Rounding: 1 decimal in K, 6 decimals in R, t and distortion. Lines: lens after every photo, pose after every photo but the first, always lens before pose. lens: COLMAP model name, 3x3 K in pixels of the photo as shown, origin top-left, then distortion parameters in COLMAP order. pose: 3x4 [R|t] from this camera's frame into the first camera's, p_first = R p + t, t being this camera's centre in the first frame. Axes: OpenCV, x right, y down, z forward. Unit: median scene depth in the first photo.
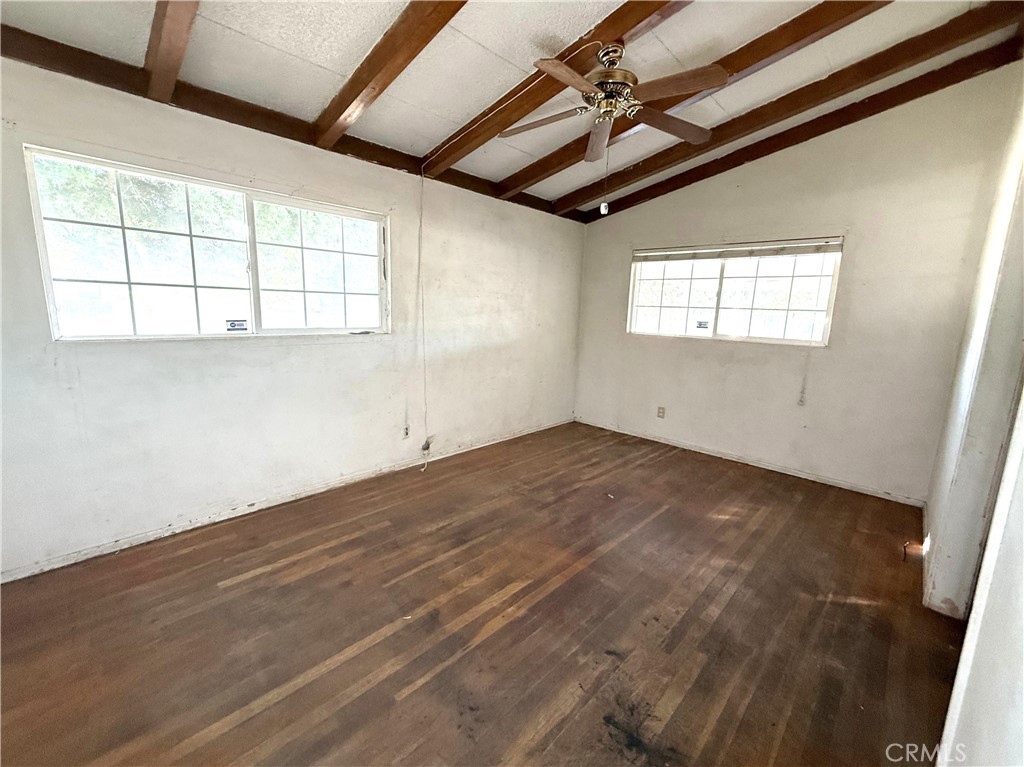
lens RADIAL K [[408.2, 0, 509.0], [0, 408.2, 383.3], [0, 0, 1]] dist [-0.001623, -0.000208]
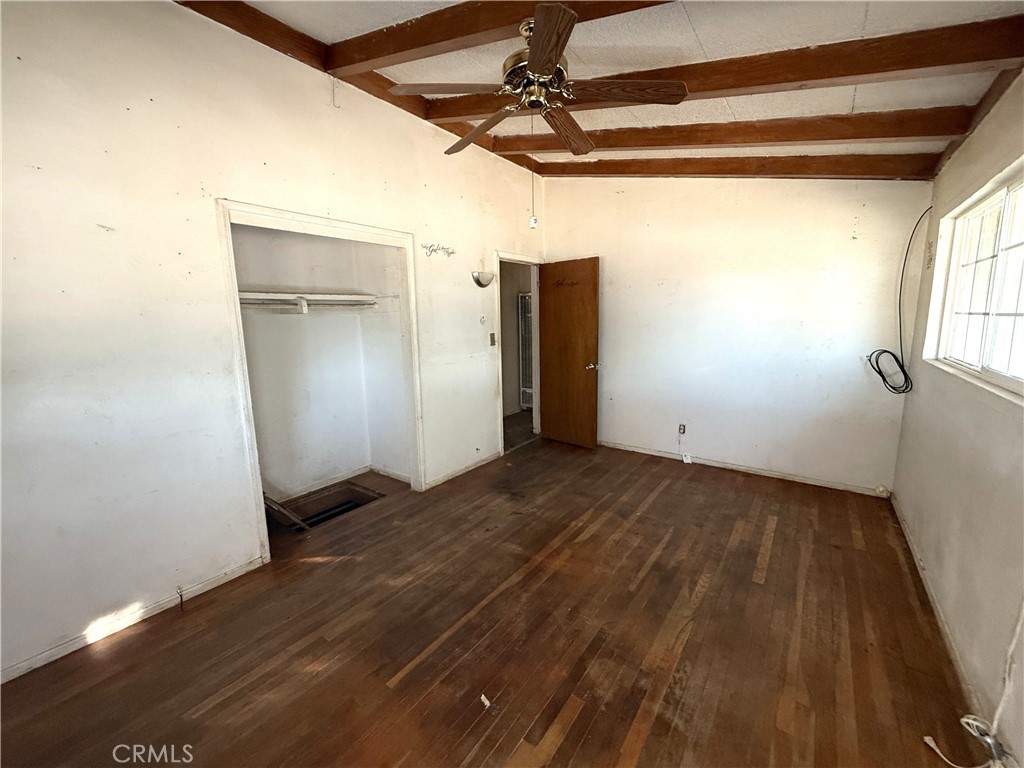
lens RADIAL K [[408.2, 0, 509.0], [0, 408.2, 383.8], [0, 0, 1]] dist [-0.001623, -0.000208]
pose [[-0.991648, 0.008700, -0.128681, 0.406380], [-0.035286, 0.941356, 0.335565, -0.395072], [0.124054, 0.337303, -0.933186, 1.936761]]
